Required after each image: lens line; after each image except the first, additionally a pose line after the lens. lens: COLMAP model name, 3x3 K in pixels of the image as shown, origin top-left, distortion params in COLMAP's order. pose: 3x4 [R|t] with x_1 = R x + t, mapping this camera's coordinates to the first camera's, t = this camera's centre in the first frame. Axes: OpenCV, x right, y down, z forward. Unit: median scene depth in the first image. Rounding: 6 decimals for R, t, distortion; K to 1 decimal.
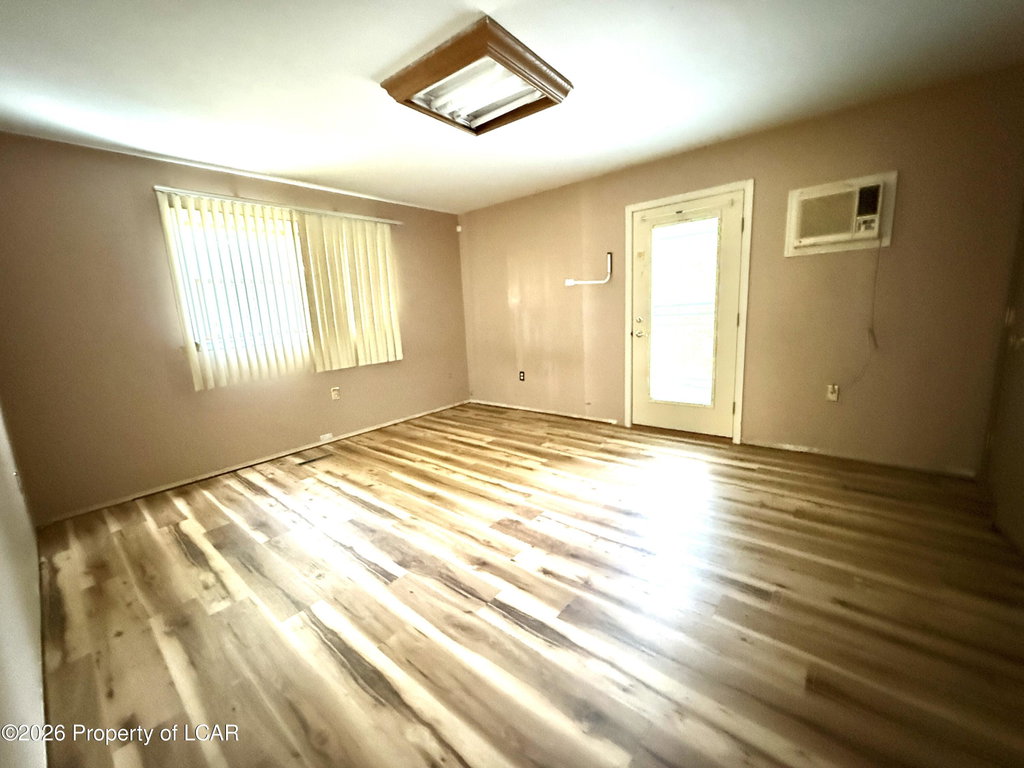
lens RADIAL K [[407.3, 0, 509.8], [0, 407.3, 386.3], [0, 0, 1]] dist [0.000080, -0.000248]
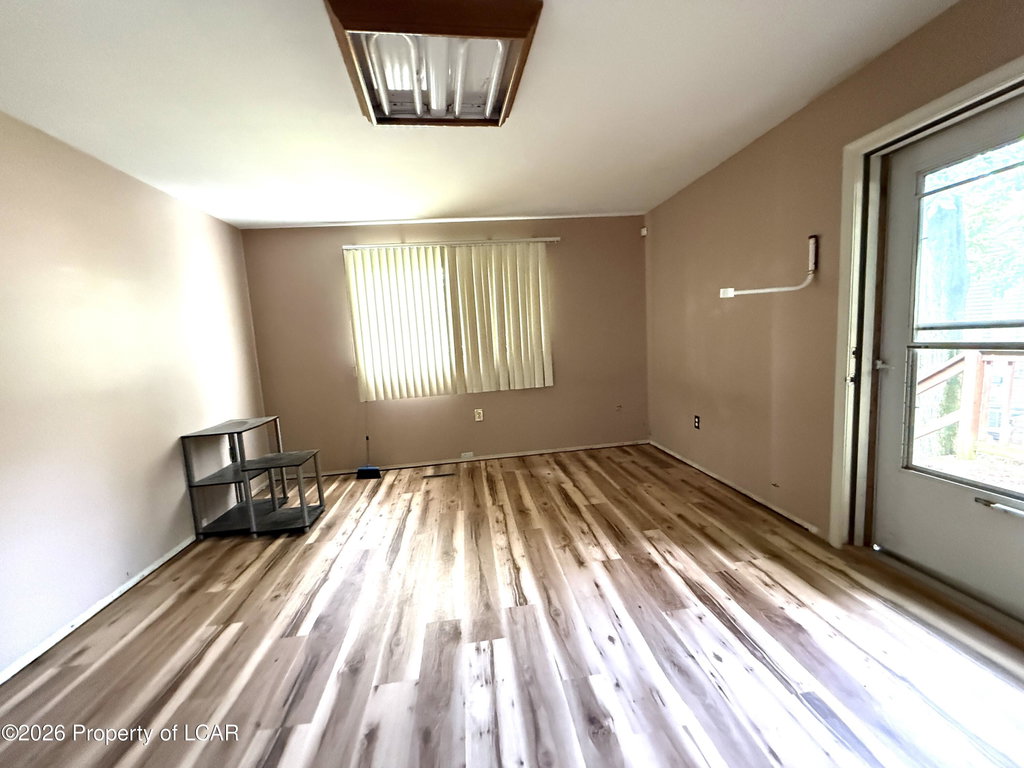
lens RADIAL K [[407.3, 0, 512.1], [0, 407.3, 383.8], [0, 0, 1]] dist [0.000080, -0.000248]
pose [[0.732646, 0.083159, -0.675511, 0.335035], [-0.101121, 0.994792, 0.012791, -0.084626], [0.673056, 0.058937, 0.737239, 0.300757]]
